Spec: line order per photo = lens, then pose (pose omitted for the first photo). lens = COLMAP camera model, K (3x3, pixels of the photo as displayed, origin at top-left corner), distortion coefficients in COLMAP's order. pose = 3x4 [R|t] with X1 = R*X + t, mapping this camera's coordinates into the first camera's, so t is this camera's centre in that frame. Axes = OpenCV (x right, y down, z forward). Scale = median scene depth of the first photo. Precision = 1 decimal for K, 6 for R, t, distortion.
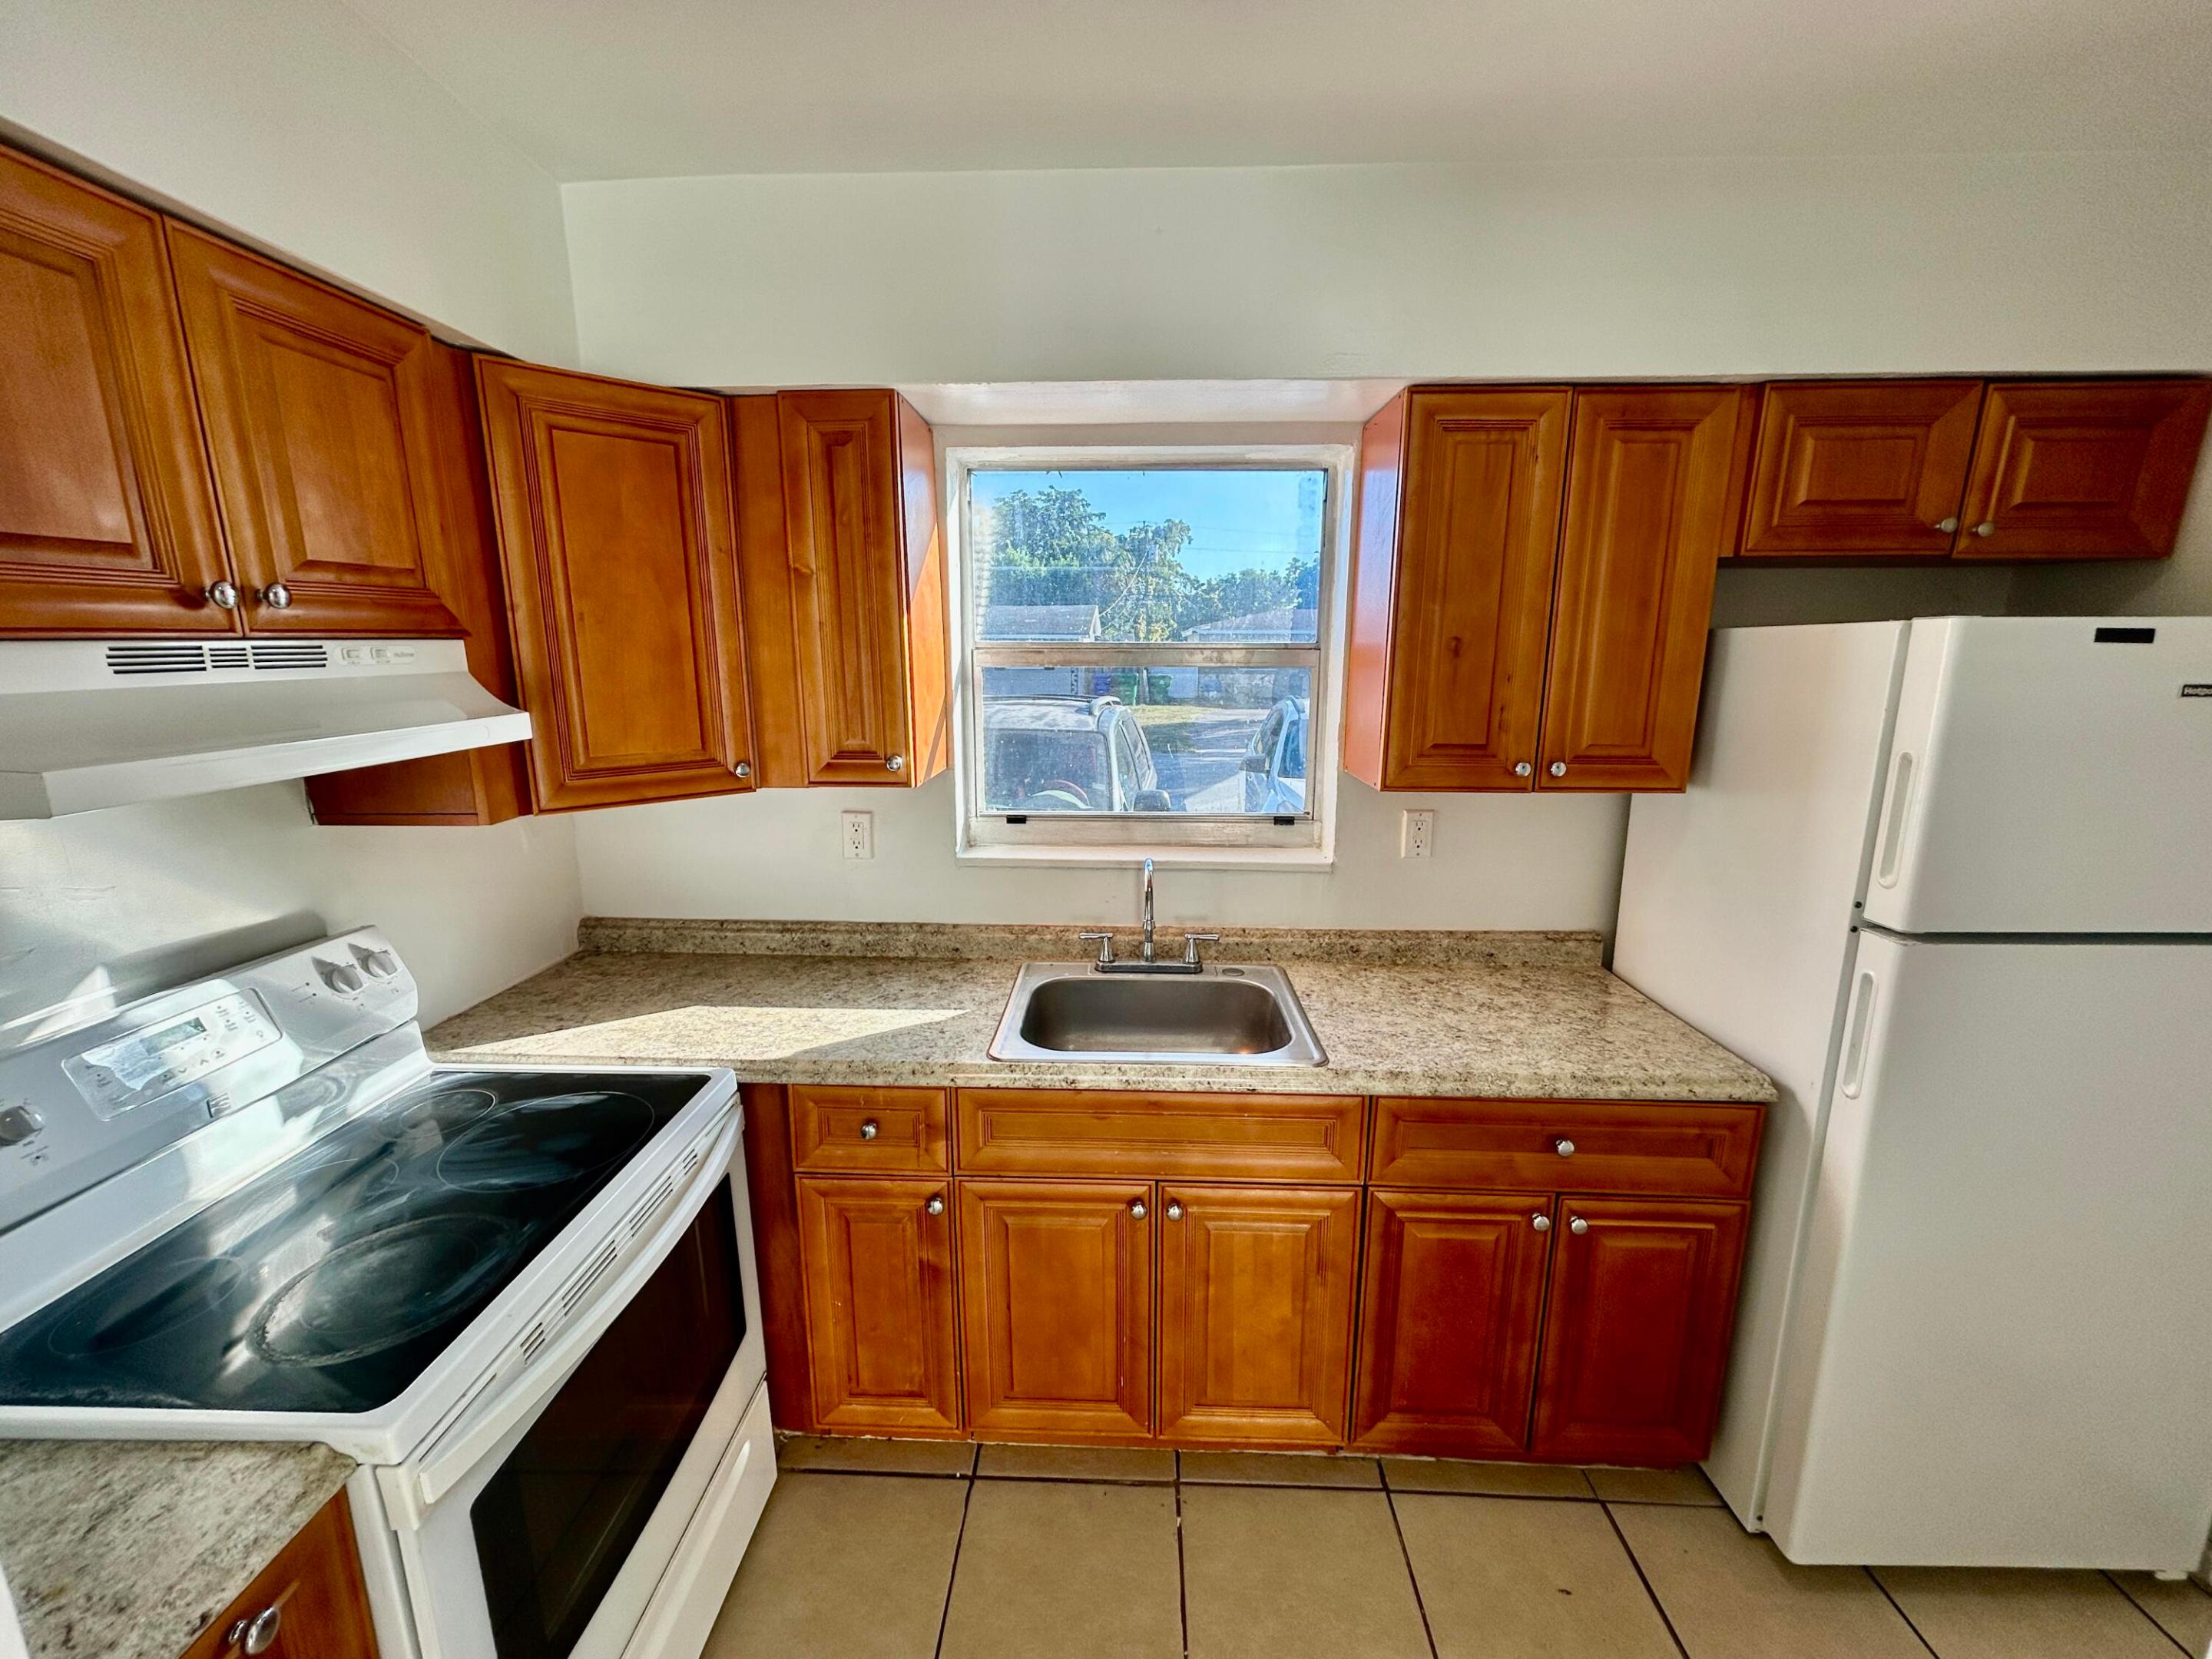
lens RADIAL K [[893.2, 0, 1099.5], [0, 893.2, 824.3], [0, 0, 1]] dist [0.004210, -0.000896]
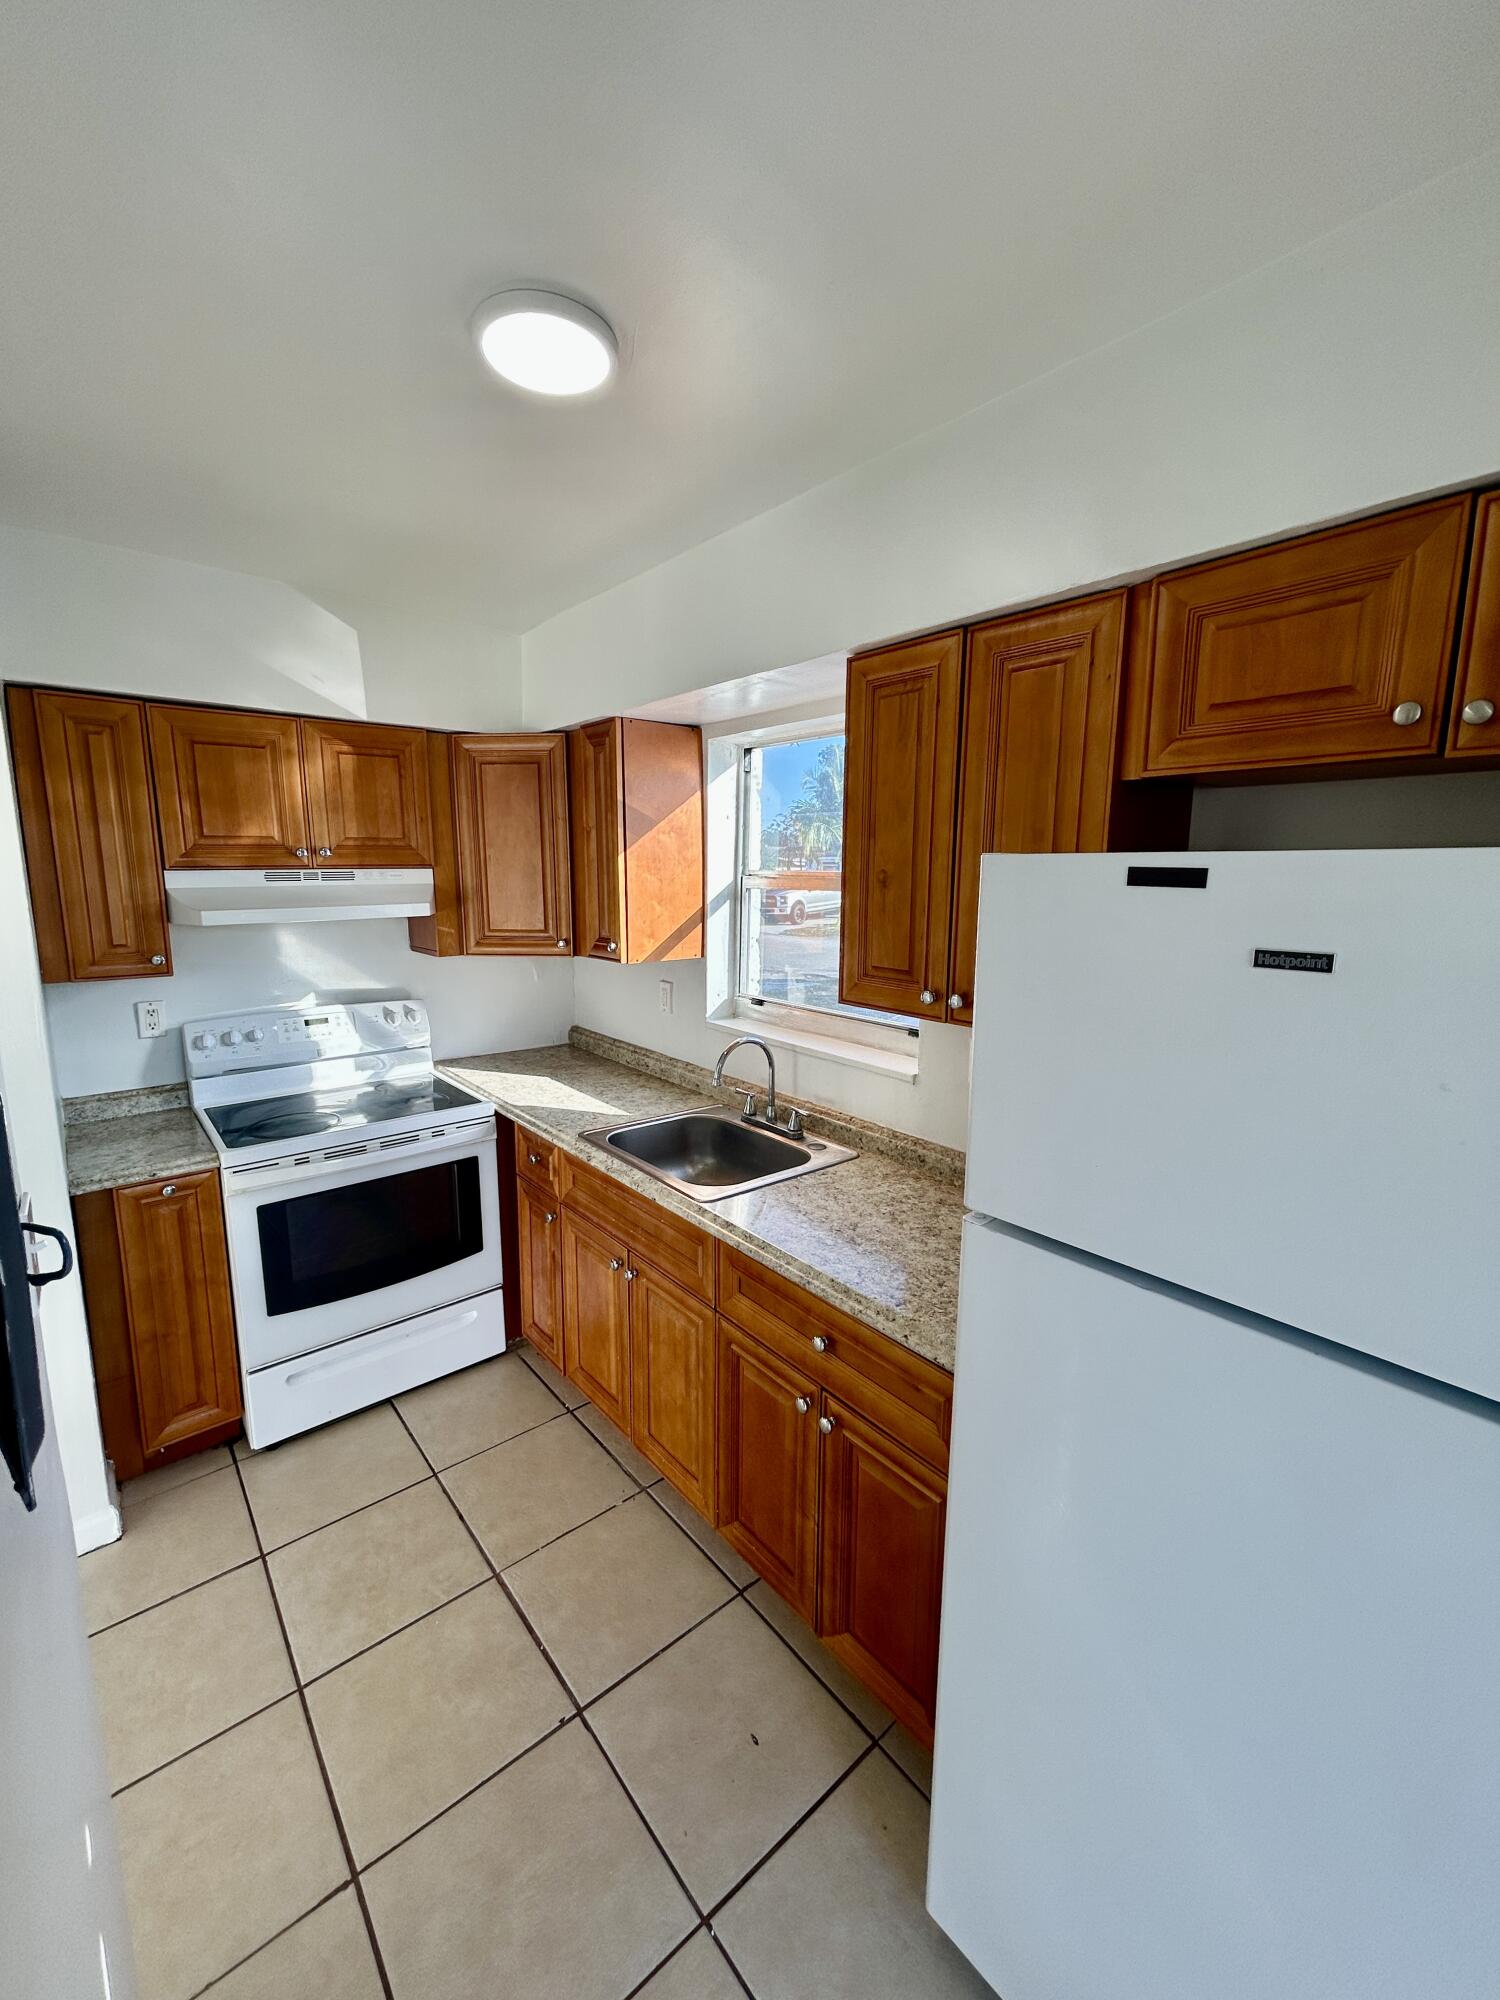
lens RADIAL K [[807.6, 0, 752.4], [0, 807.6, 992.4], [0, 0, 1]] dist [0.004210, -0.000896]
pose [[0.671082, 0.117585, -0.731999, 1.096915], [-0.150109, 0.988443, 0.021162, -0.061157], [0.726028, 0.095678, 0.680977, 0.235943]]
